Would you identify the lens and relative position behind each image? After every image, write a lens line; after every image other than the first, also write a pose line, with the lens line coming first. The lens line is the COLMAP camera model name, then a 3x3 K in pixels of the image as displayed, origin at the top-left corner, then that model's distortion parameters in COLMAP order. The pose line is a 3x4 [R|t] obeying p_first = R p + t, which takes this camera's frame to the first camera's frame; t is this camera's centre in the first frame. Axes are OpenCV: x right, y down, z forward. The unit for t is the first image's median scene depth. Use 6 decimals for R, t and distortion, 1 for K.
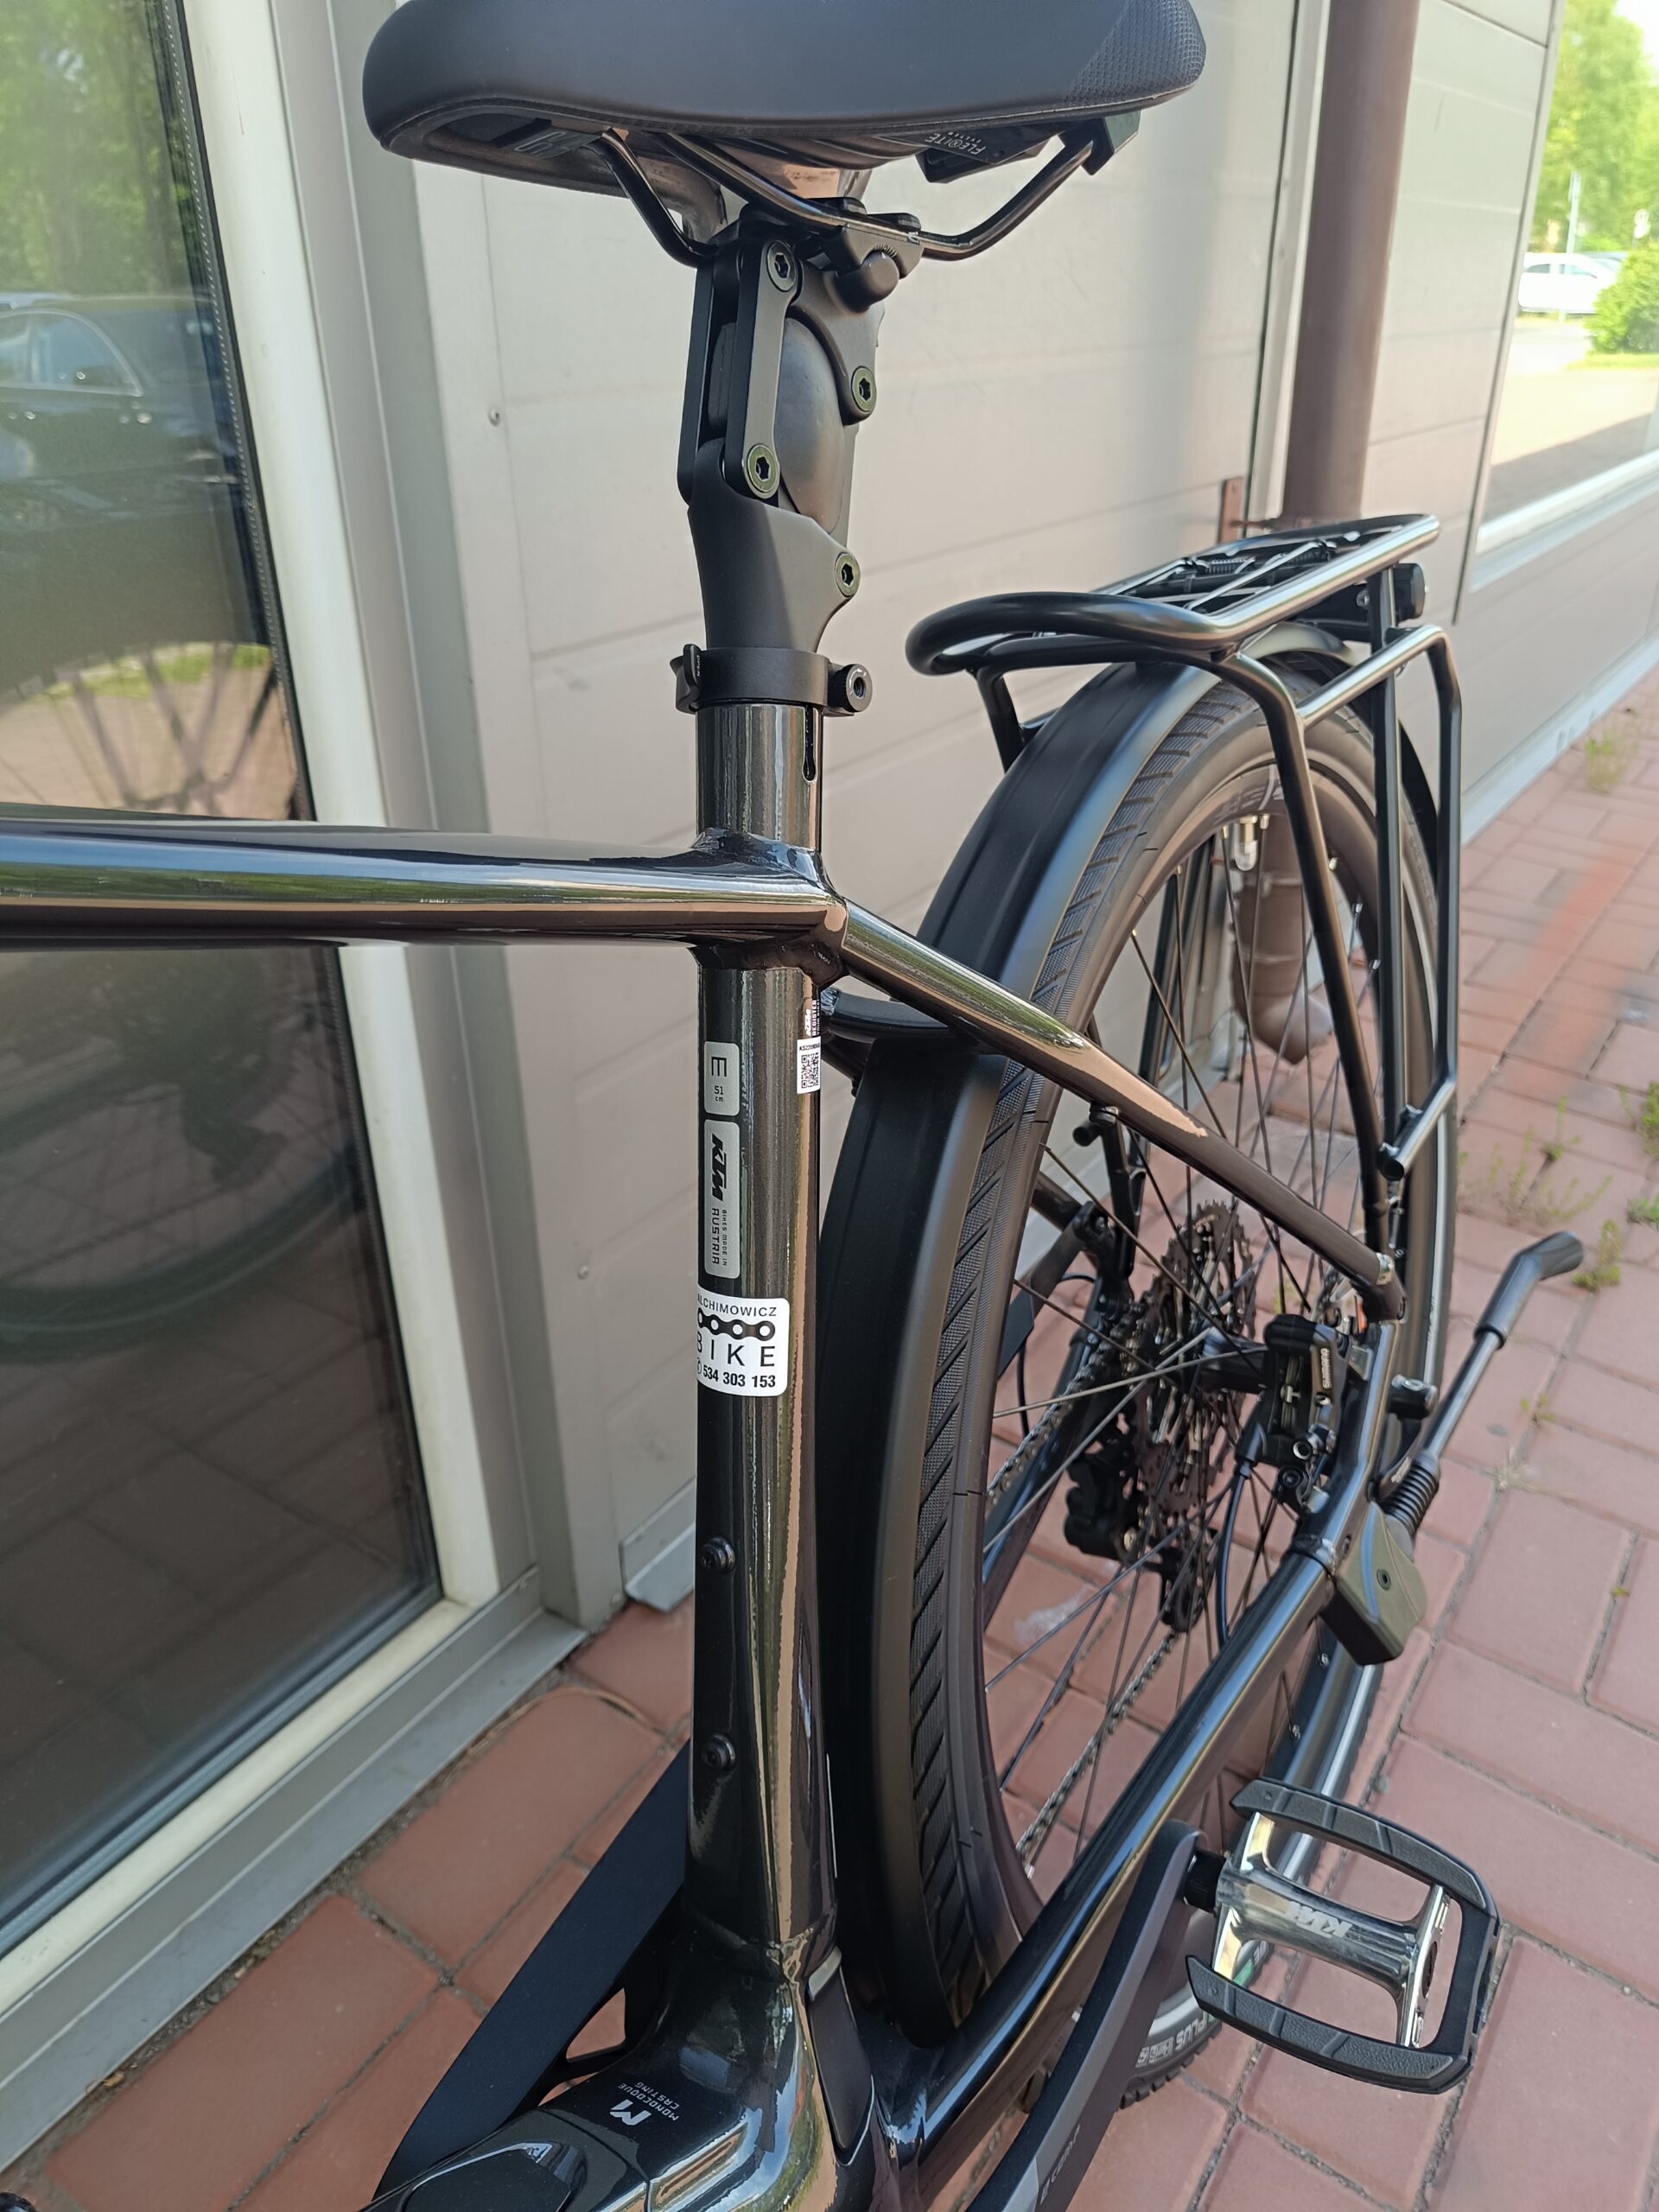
lens RADIAL K [[1586.4, 0, 829.5], [0, 1586.4, 1106.0], [0, 0, 1]] dist [-0.005428, -0.000111]
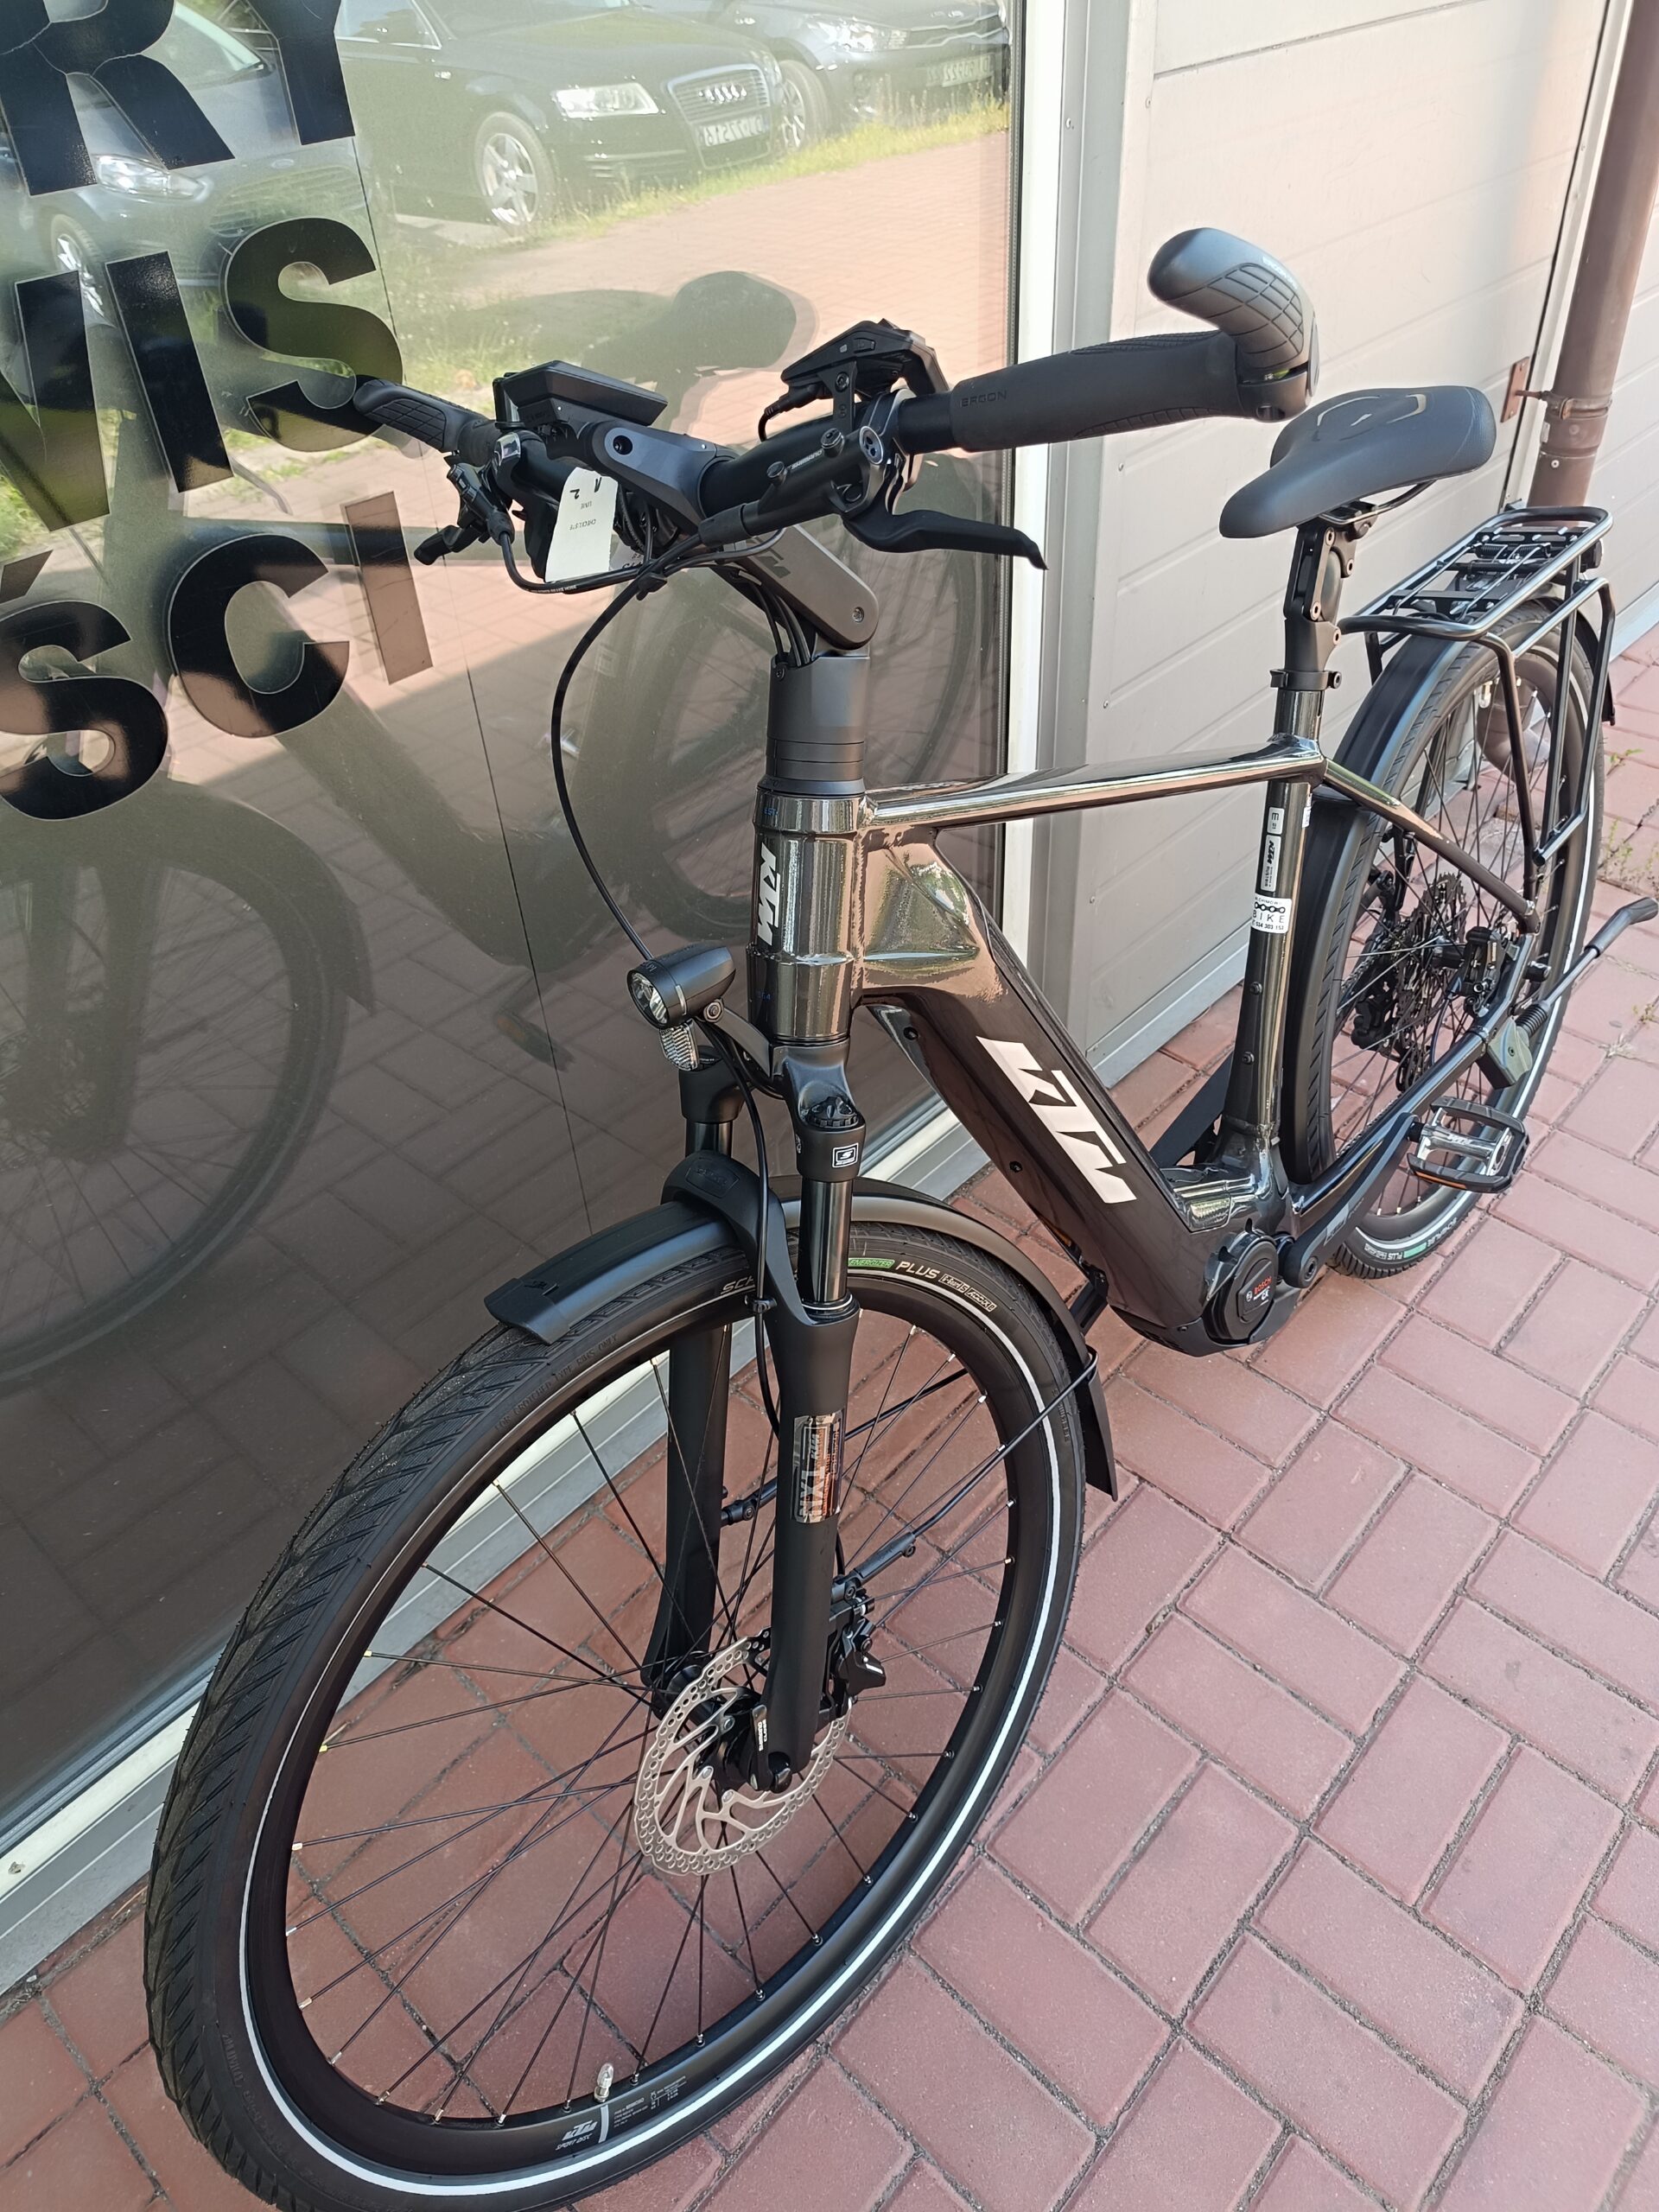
lens RADIAL K [[1527.4, 0, 823.7], [0, 1527.4, 1097.0], [0, 0, 1]] dist [0.005967, 0.003719]
pose [[0.988941, 0.057164, -0.136854, -0.280853], [-0.027244, 0.977053, 0.211245, -0.054510], [0.145789, -0.205180, 0.967805, -1.135956]]
